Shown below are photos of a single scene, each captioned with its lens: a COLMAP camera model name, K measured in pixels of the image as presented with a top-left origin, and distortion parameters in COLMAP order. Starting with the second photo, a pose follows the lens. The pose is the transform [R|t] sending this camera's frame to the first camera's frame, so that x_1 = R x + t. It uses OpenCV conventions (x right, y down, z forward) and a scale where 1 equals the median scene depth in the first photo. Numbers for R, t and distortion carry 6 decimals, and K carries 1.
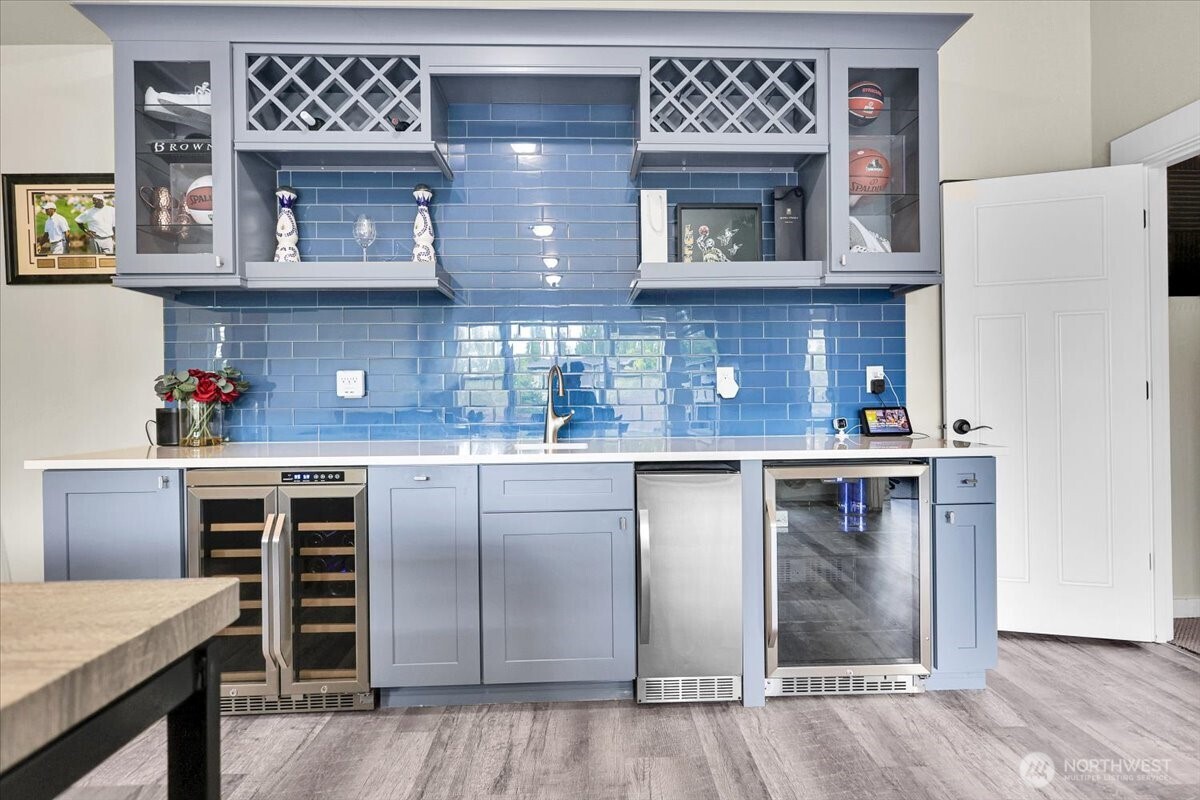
lens RADIAL K [[551.2, 0, 598.0], [0, 551.2, 398.2], [0, 0, 1]] dist [-0.003099, -0.000221]
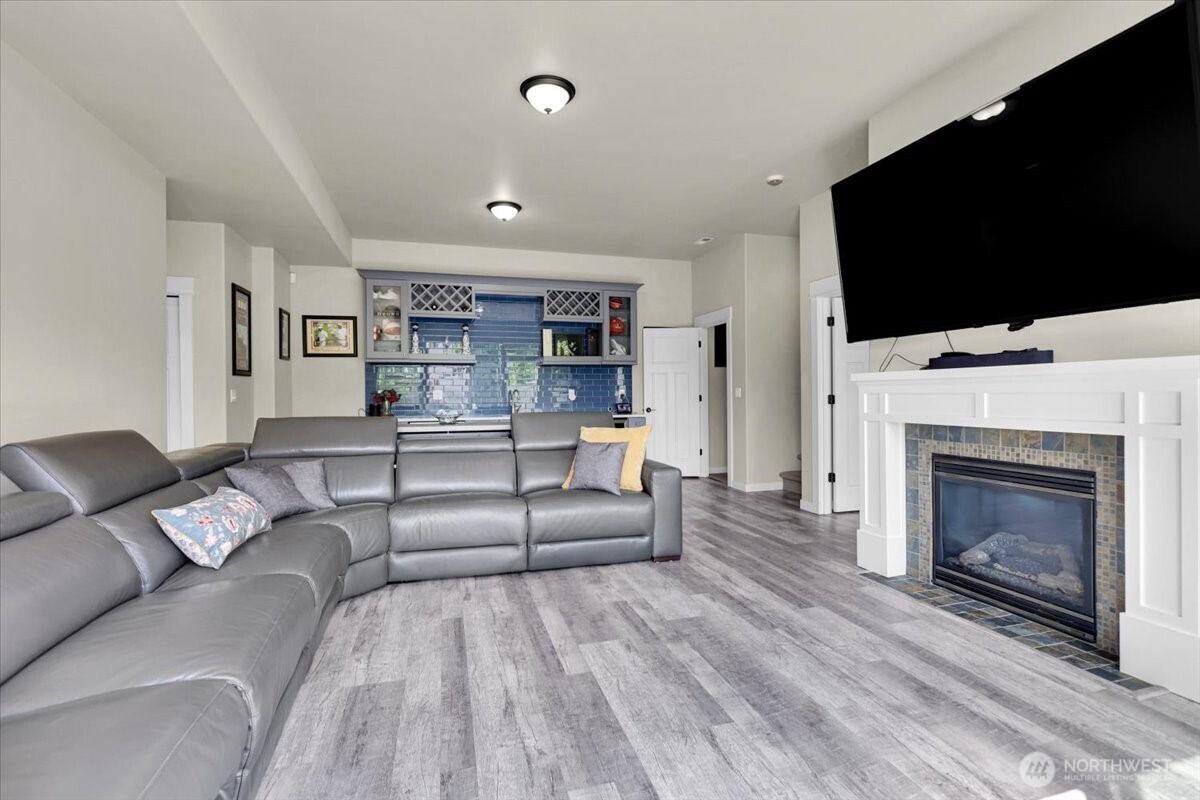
lens RADIAL K [[551.2, 0, 598.0], [0, 551.2, 398.2], [0, 0, 1]] dist [-0.003099, -0.000221]
pose [[0.969603, 0.001537, 0.244678, -0.369508], [-0.002082, 0.999996, 0.001970, -0.018931], [-0.244673, -0.002420, 0.969603, -1.988213]]
